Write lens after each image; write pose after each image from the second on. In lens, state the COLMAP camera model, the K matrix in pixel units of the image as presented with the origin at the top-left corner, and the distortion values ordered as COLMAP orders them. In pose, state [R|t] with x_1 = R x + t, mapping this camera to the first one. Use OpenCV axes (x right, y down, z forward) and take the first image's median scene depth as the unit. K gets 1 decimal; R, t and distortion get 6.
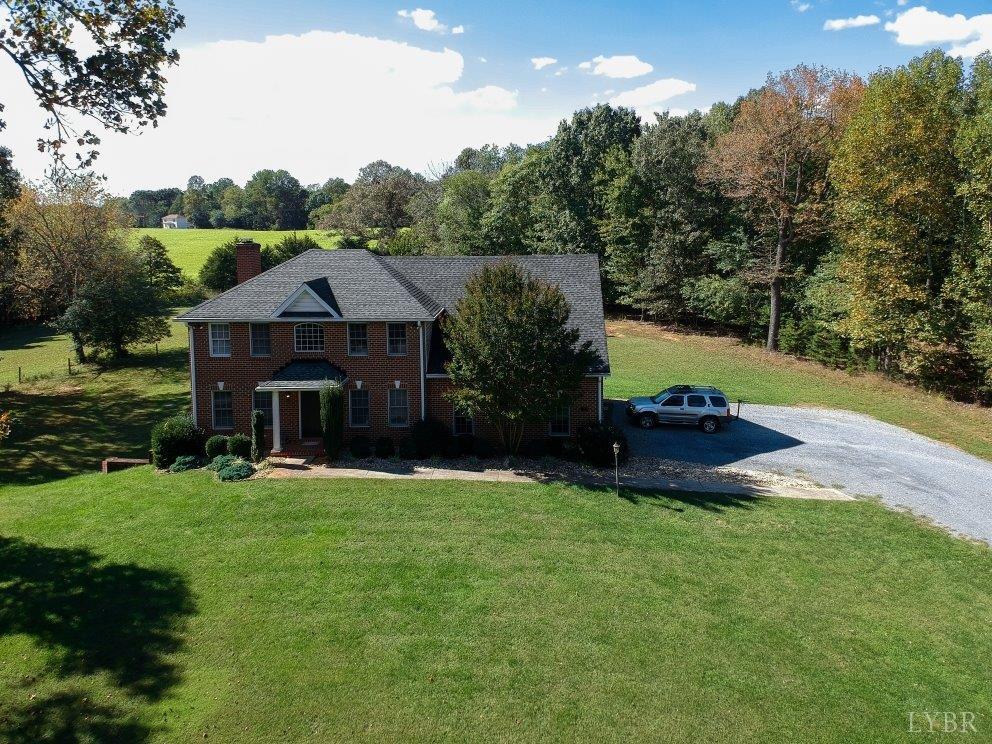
lens RADIAL K [[720.7, 0, 500.1], [0, 720.7, 328.6], [0, 0, 1]] dist [0.285589, -0.323105]
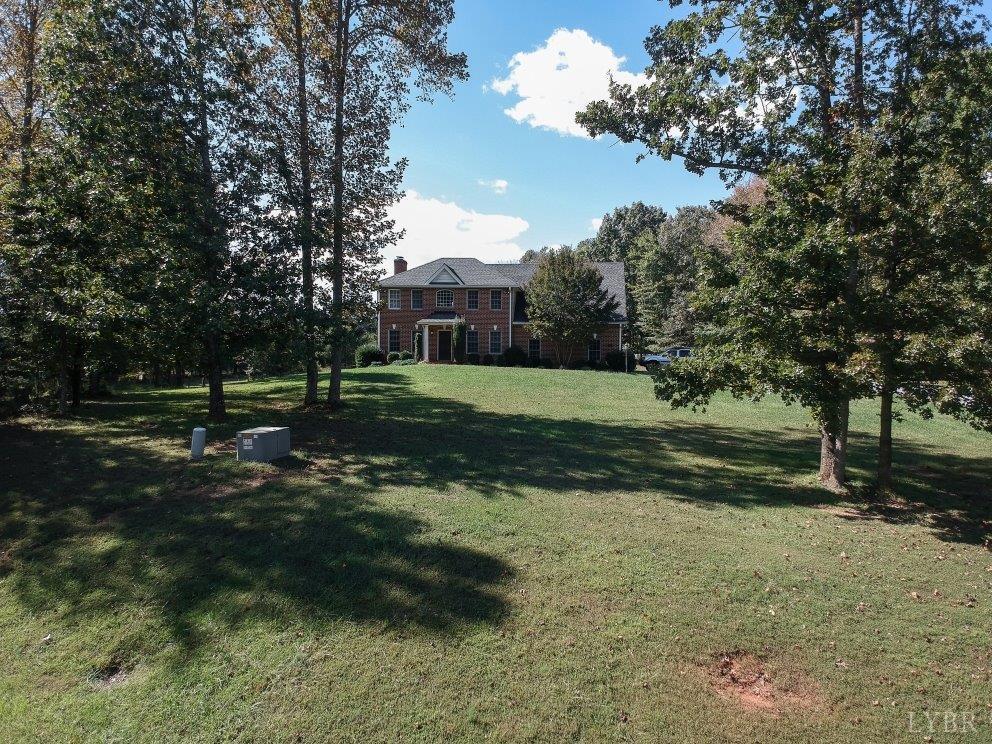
lens RADIAL K [[693.1, 0, 493.2], [0, 693.1, 371.0], [0, 0, 1]] dist [0.350863, -0.465938]
pose [[0.996304, 0.020765, -0.083345, -0.005870], [-0.031347, 0.991312, -0.127739, 0.180728], [0.079969, 0.129879, 0.988300, -0.265632]]
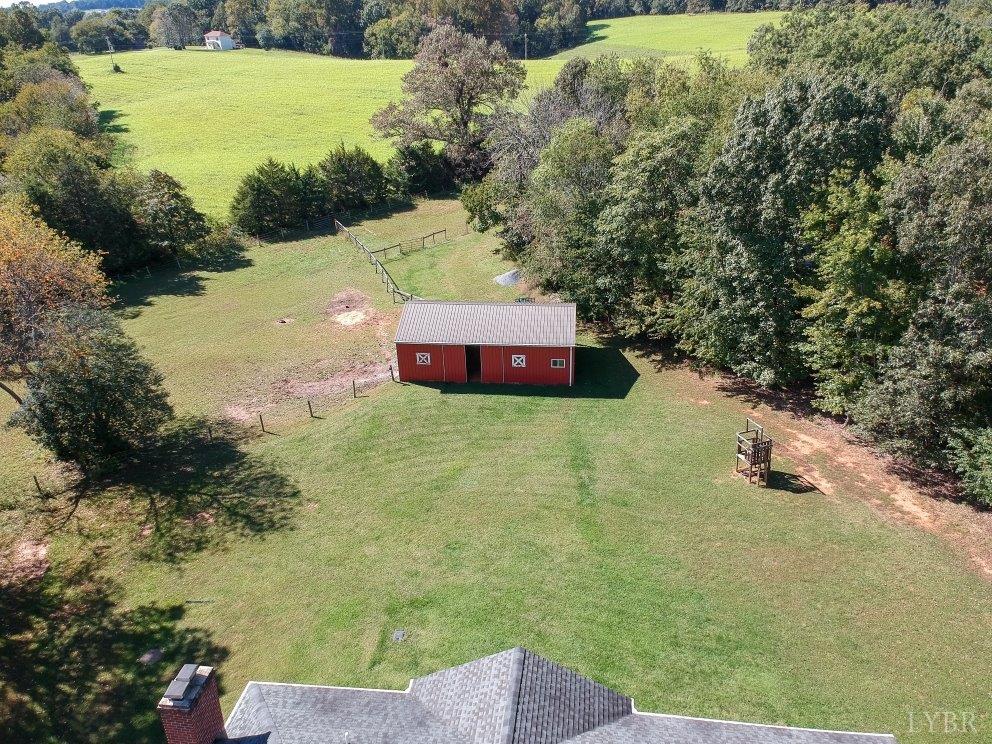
lens RADIAL K [[730.6, 0, 515.4], [0, 730.6, 369.4], [0, 0, 1]] dist [0.217178, -0.179868]
pose [[0.996922, 0.032498, -0.071347, -0.060836], [-0.009870, 0.954826, 0.297002, -0.276865], [0.077776, -0.295384, 0.952208, 0.367179]]
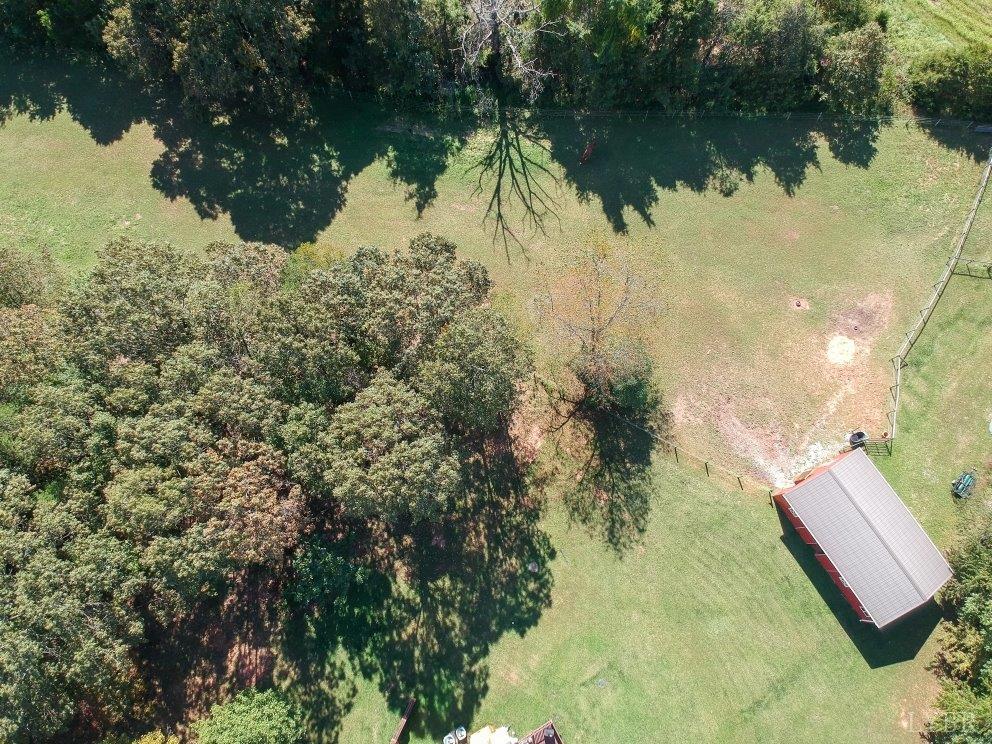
lens RADIAL K [[684.2, 0, 496.0], [0, 684.2, 372.0], [0, 0, 1]] dist [0.320510, -0.409338]
pose [[0.521519, 0.825445, -0.216007, -0.390921], [-0.153408, 0.339747, 0.927921, -1.004409], [0.839336, -0.450791, 0.303814, 0.565196]]
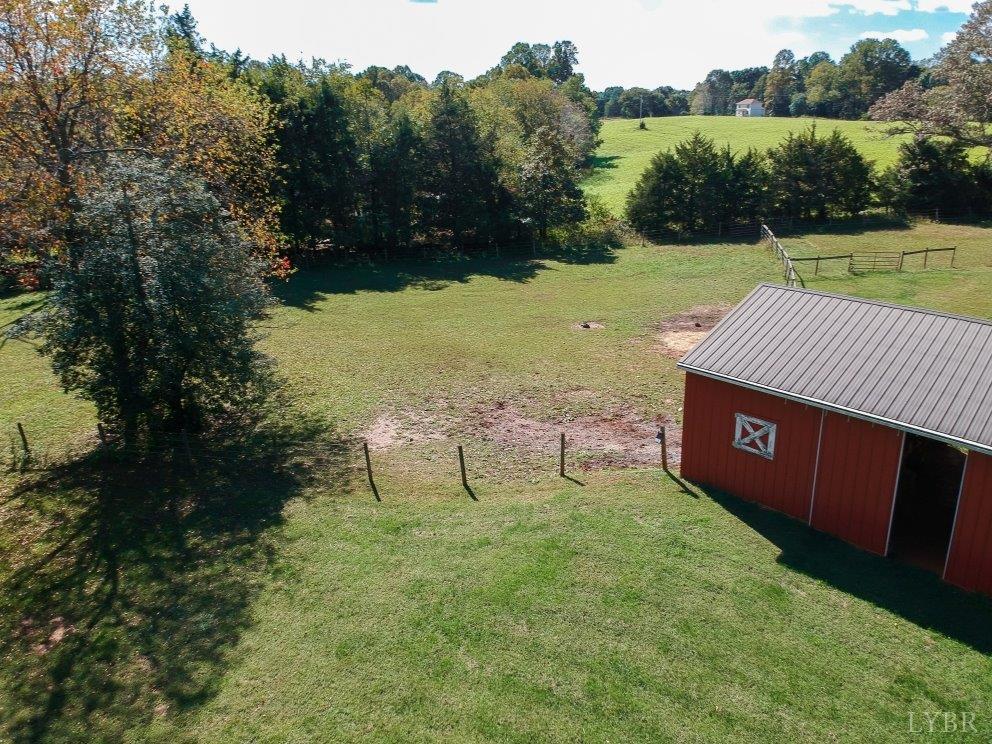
lens RADIAL K [[700.7, 0, 496.0], [0, 700.7, 354.9], [0, 0, 1]] dist [0.358203, -0.512411]
pose [[0.726437, 0.238243, -0.644616, -0.123115], [-0.119377, 0.967473, 0.223037, -0.124295], [0.676785, -0.085070, 0.731249, 0.874898]]
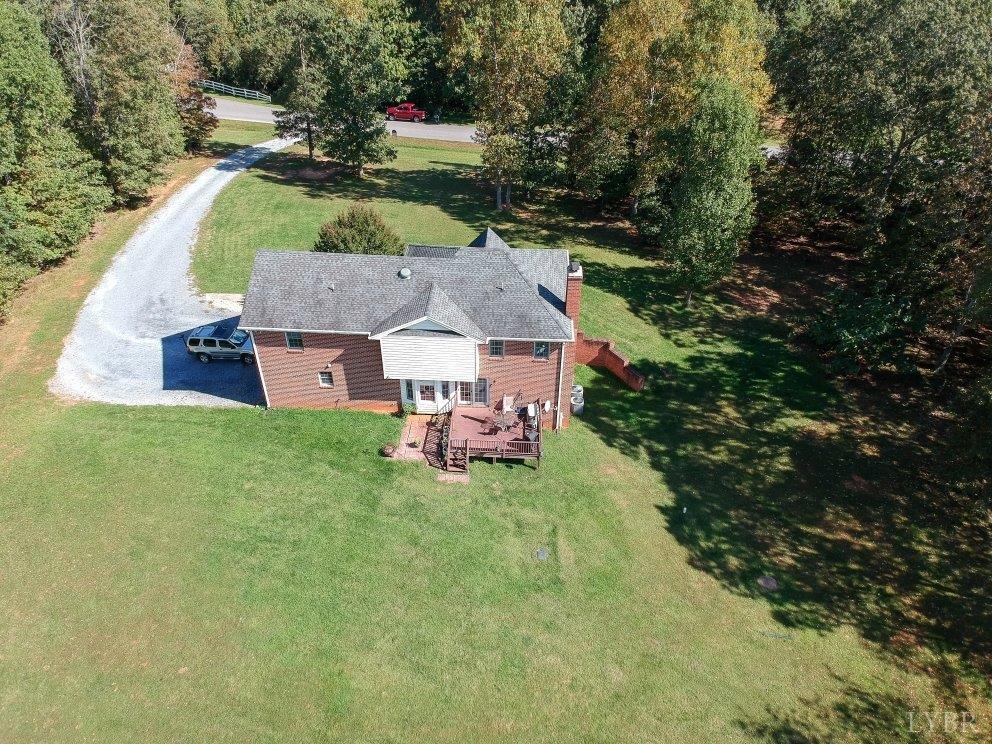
lens RADIAL K [[693.1, 0, 493.2], [0, 693.1, 371.0], [0, 0, 1]] dist [0.350863, -0.465938]
pose [[-0.999978, -0.004053, 0.005173, -0.137433], [0.000808, 0.705366, 0.708843, -0.439333], [-0.006522, 0.708832, -0.705347, 1.087069]]
